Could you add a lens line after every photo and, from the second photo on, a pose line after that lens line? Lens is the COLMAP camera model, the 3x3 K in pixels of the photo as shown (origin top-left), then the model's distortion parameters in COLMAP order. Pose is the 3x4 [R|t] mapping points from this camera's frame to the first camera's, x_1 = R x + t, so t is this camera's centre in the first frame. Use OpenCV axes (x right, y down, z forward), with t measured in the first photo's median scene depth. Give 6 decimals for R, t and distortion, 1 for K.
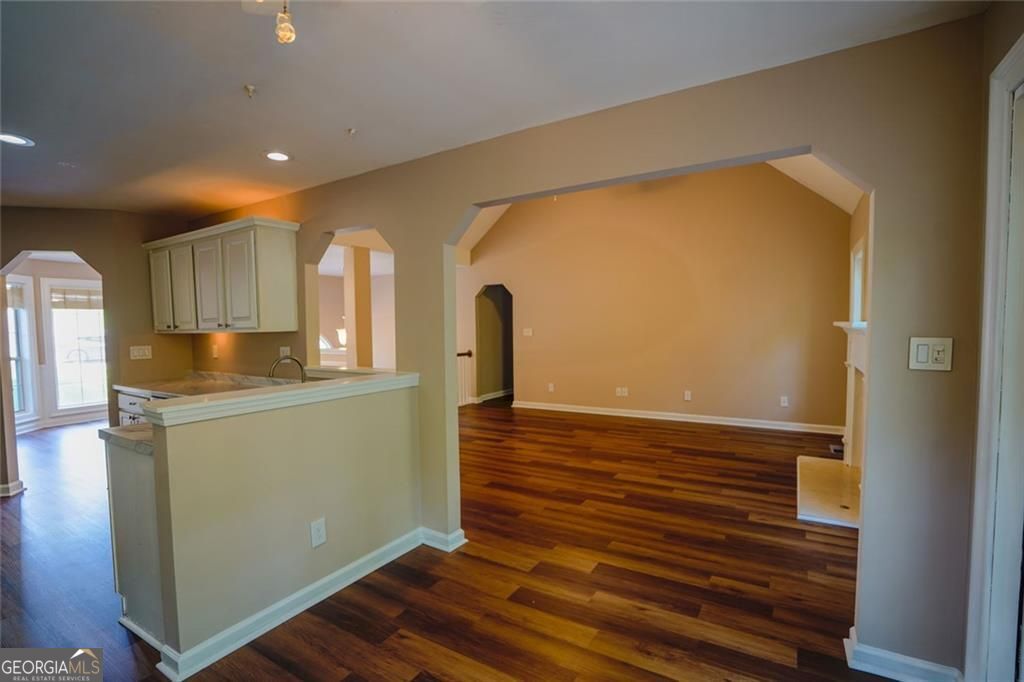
lens RADIAL K [[477.3, 0, 512.5], [0, 477.3, 347.8], [0, 0, 1]] dist [-0.062489, 0.027742]
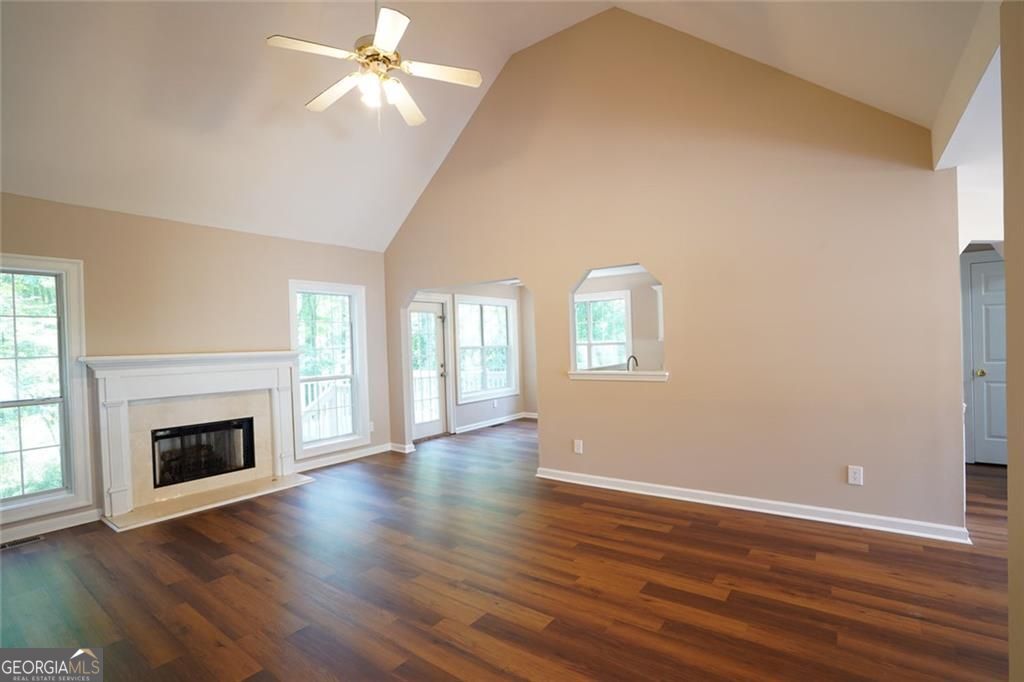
lens RADIAL K [[477.3, 0, 512.5], [0, 477.3, 347.8], [0, 0, 1]] dist [-0.062489, 0.027742]
pose [[-0.994816, 0.045702, 0.090844, -0.127624], [0.050822, 0.997199, 0.054874, -0.083423], [-0.088081, 0.059207, -0.994352, 1.804283]]
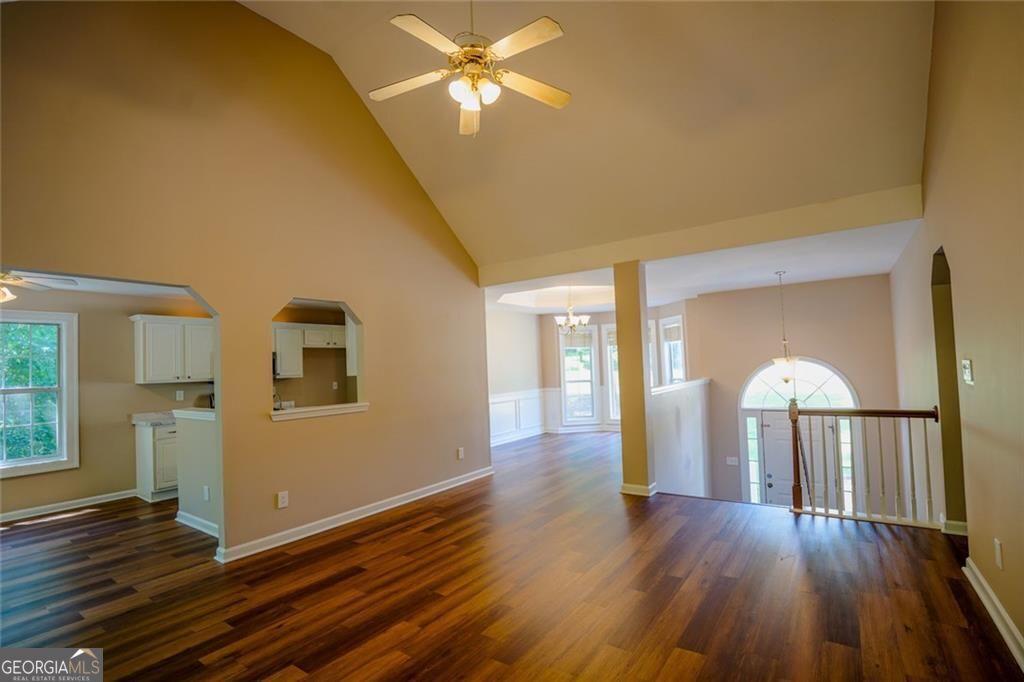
lens RADIAL K [[477.3, 0, 512.5], [0, 477.3, 347.8], [0, 0, 1]] dist [-0.062489, 0.027742]
pose [[-0.067312, -0.020940, -0.997512, 0.703562], [-0.006954, 0.999765, -0.020518, -0.072445], [0.997708, 0.005556, -0.067442, 1.244125]]
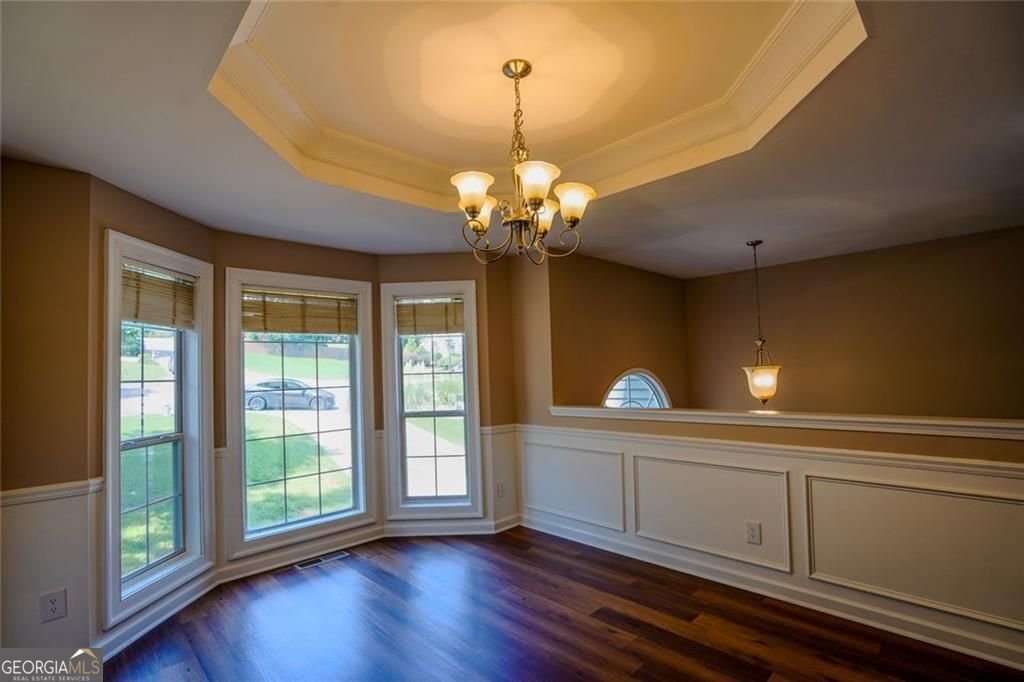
lens RADIAL K [[477.3, 0, 512.5], [0, 477.3, 347.8], [0, 0, 1]] dist [-0.062489, 0.027742]
pose [[0.968122, -0.025428, -0.249184, -0.919024], [0.003108, 0.995977, -0.089558, -0.032679], [0.250459, 0.085929, 0.964306, 0.912504]]
